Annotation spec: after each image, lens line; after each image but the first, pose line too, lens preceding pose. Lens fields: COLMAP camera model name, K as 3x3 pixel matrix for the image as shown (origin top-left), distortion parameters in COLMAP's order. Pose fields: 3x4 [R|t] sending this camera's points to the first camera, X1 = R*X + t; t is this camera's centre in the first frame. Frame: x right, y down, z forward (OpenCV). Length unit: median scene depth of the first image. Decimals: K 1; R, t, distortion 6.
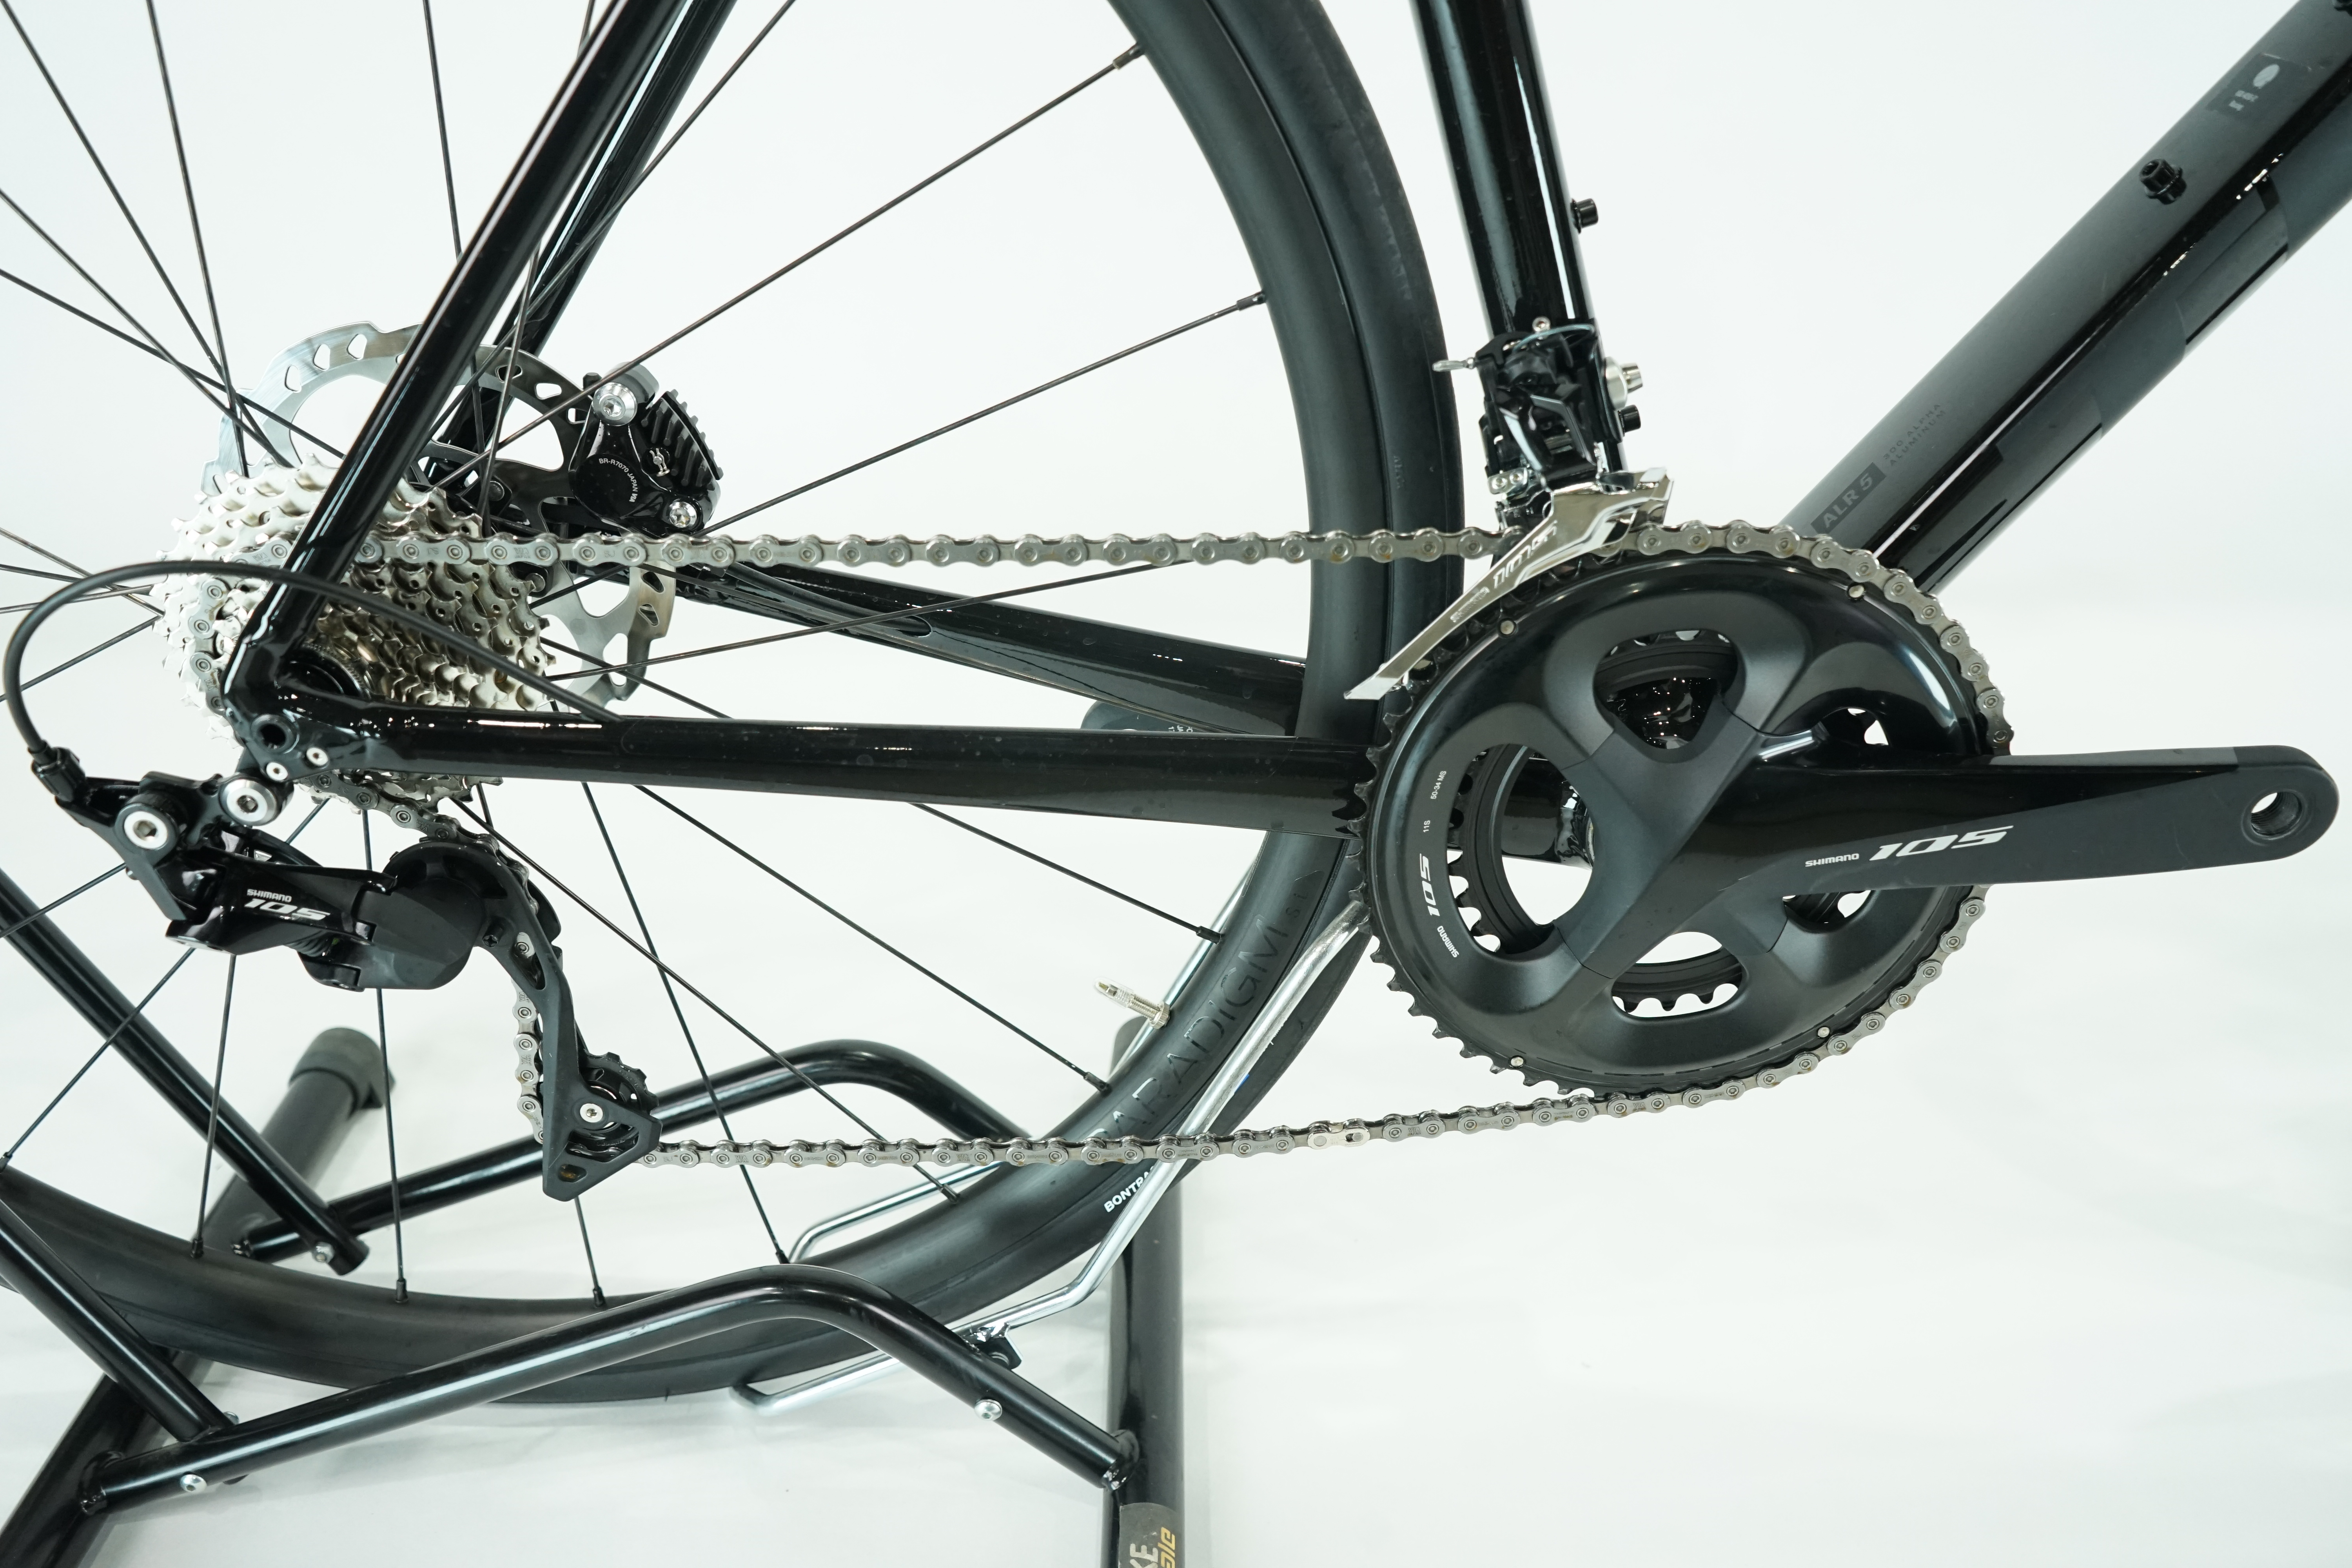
lens RADIAL K [[1911.3, 0, 1176.0], [0, 1911.3, 784.0], [0, 0, 1]] dist [-0.027074, -0.002247]
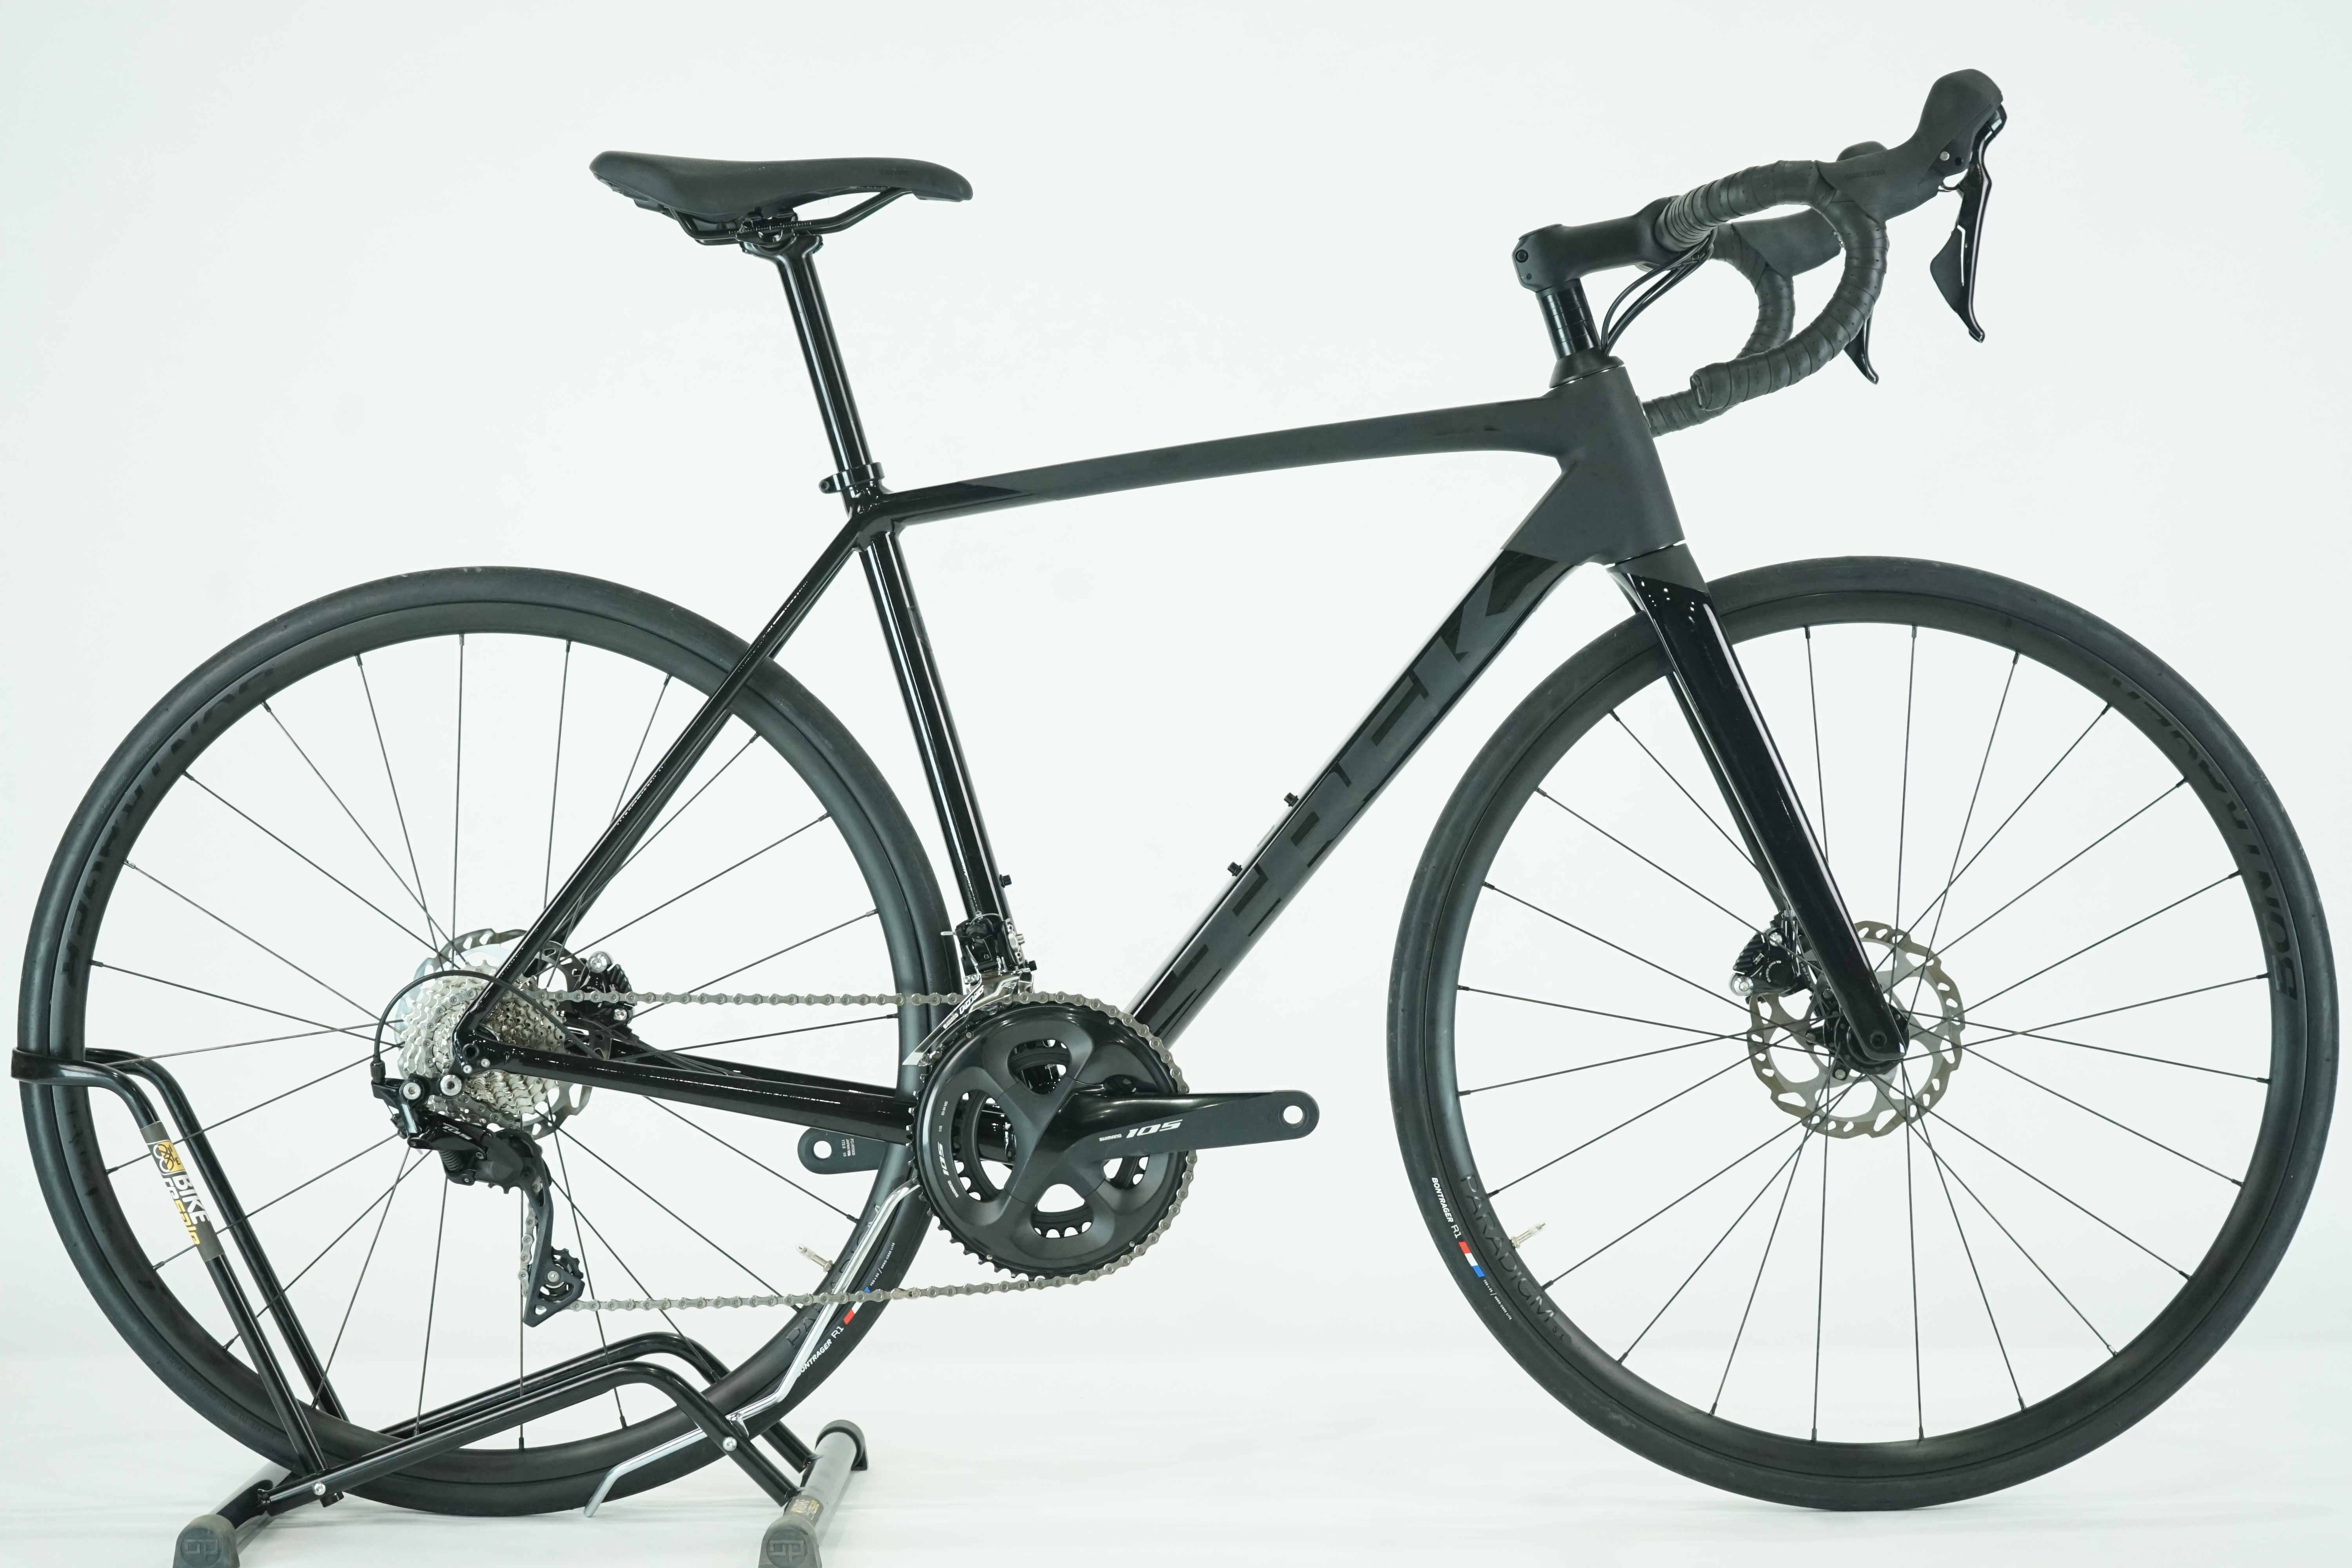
lens RADIAL K [[3707.7, 0, 1176.0], [0, 3707.7, 784.0], [0, 0, 1]] dist [-0.003142, -1.164072]
pose [[0.999829, 0.017787, 0.005081, 0.367843], [-0.013562, 0.891610, -0.452601, 1.598728], [-0.012580, 0.452455, 0.891699, -3.040925]]
